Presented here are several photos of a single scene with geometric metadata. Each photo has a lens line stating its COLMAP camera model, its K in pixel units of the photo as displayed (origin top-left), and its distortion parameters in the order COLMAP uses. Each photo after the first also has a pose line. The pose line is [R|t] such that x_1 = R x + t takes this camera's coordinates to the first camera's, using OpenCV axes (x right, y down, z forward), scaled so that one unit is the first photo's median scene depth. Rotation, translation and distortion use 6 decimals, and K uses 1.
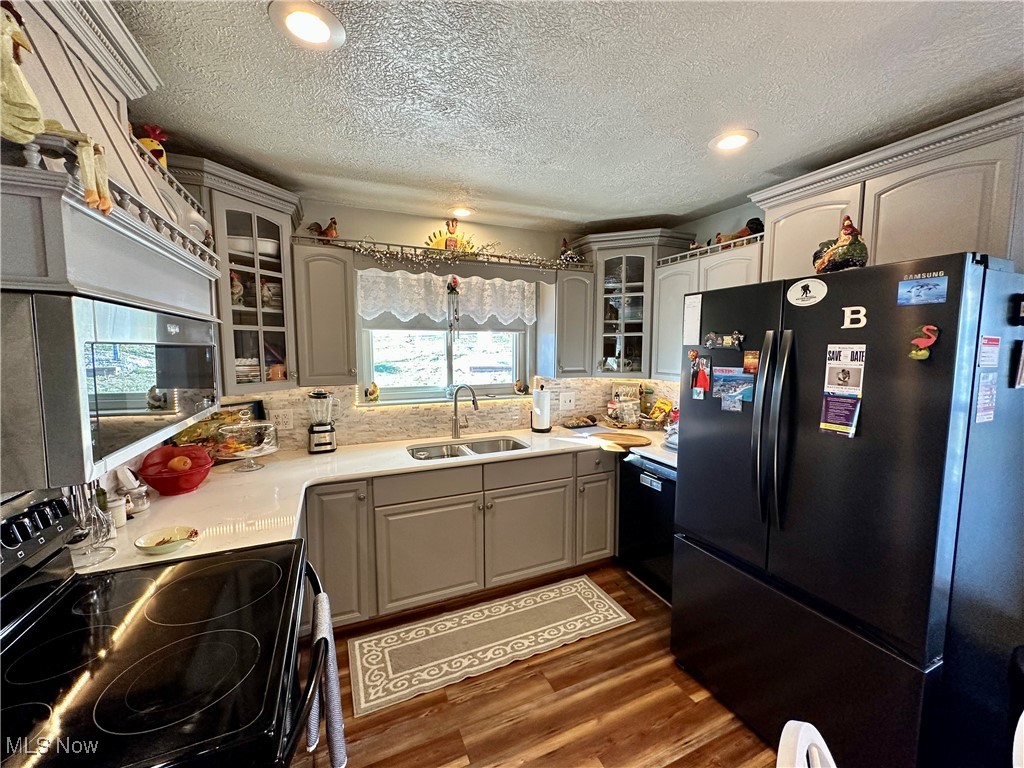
lens RADIAL K [[406.1, 0, 512.0], [0, 406.1, 384.0], [0, 0, 1]] dist [-0.001232, -0.000170]
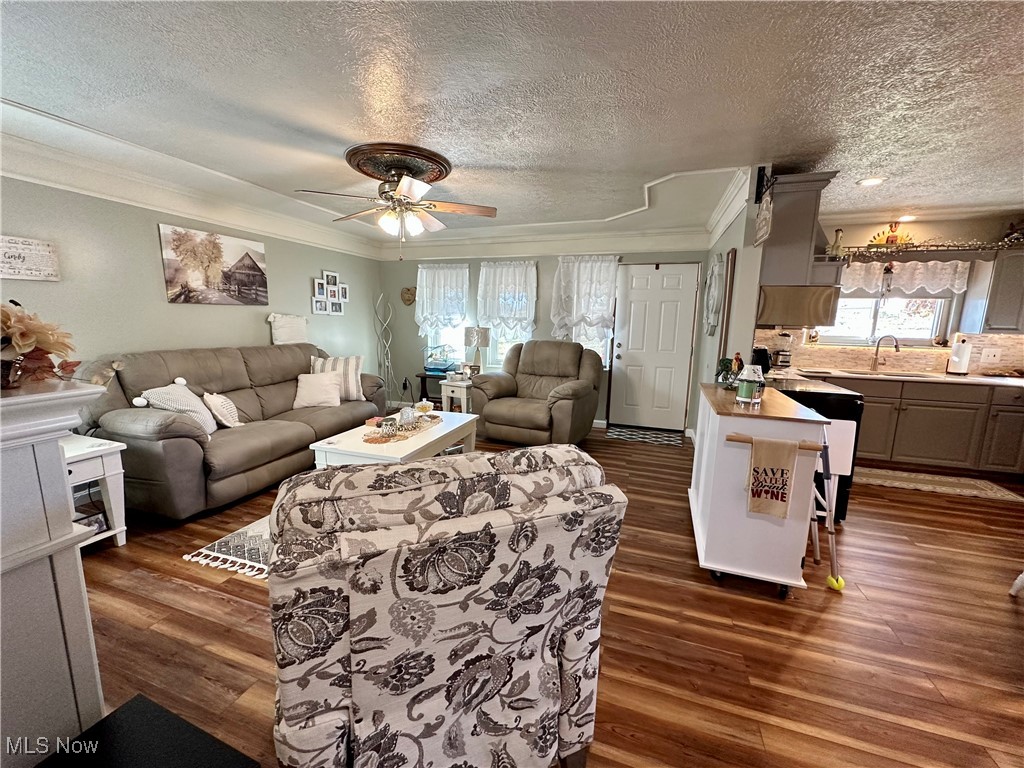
lens RADIAL K [[406.1, 0, 512.0], [0, 406.1, 384.0], [0, 0, 1]] dist [-0.001232, -0.000170]
pose [[0.733657, 0.121348, -0.668597, -0.113159], [-0.083335, 0.992566, 0.088703, 0.163436], [0.674391, -0.009360, 0.738315, -1.031417]]
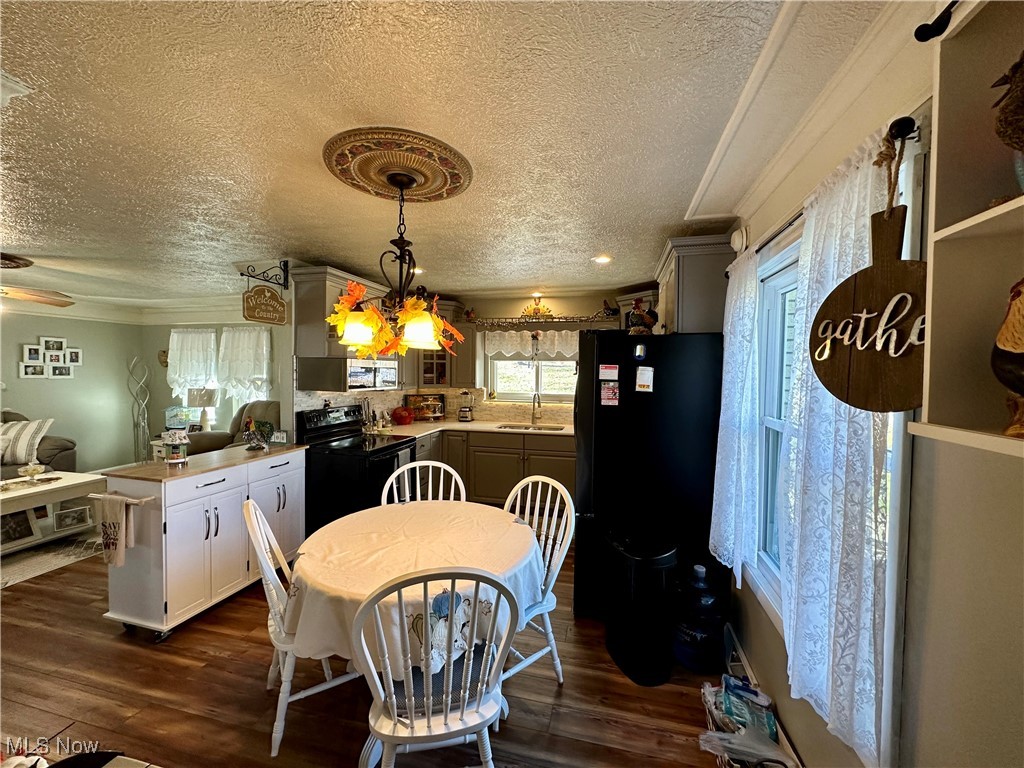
lens RADIAL K [[406.1, 0, 512.0], [0, 406.1, 384.0], [0, 0, 1]] dist [-0.001232, -0.000170]
pose [[0.790129, 0.029555, -0.612227, 0.838981], [-0.067652, 0.996939, -0.039185, 0.039524], [0.609195, 0.072380, 0.789710, -0.411375]]
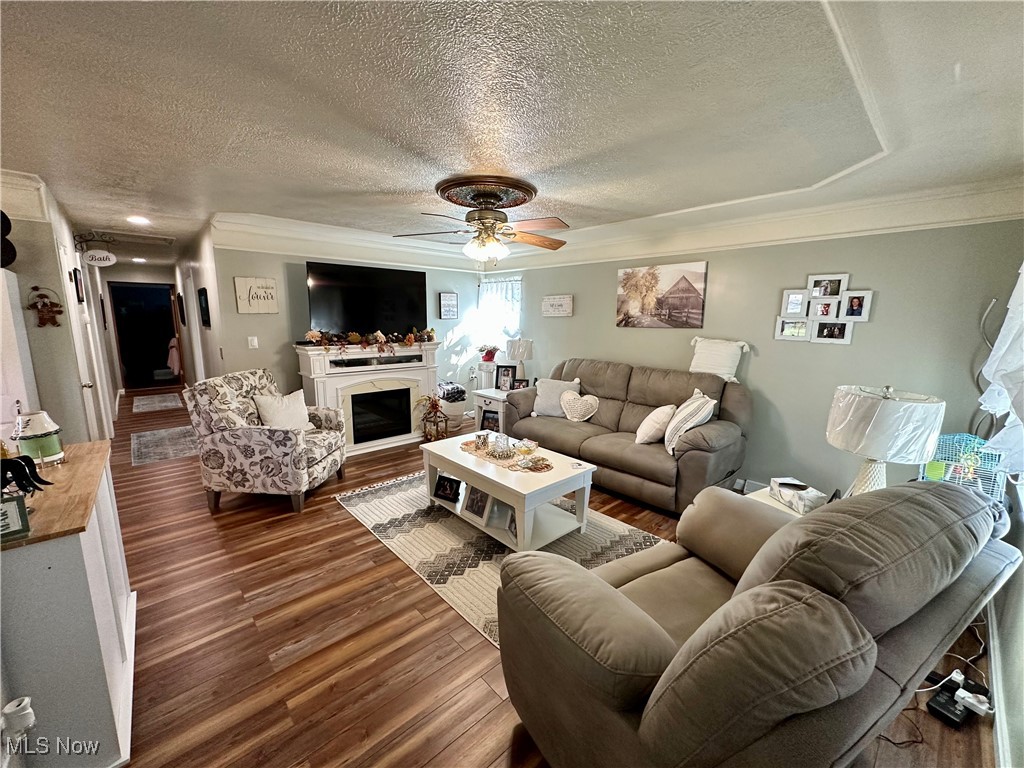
lens RADIAL K [[406.1, 0, 512.0], [0, 406.1, 384.0], [0, 0, 1]] dist [-0.001232, -0.000170]
pose [[-0.949131, 0.041077, -0.312191, -0.766913], [-0.041974, 0.966102, 0.254727, -0.059444], [0.312072, 0.254873, -0.915233, 0.592798]]
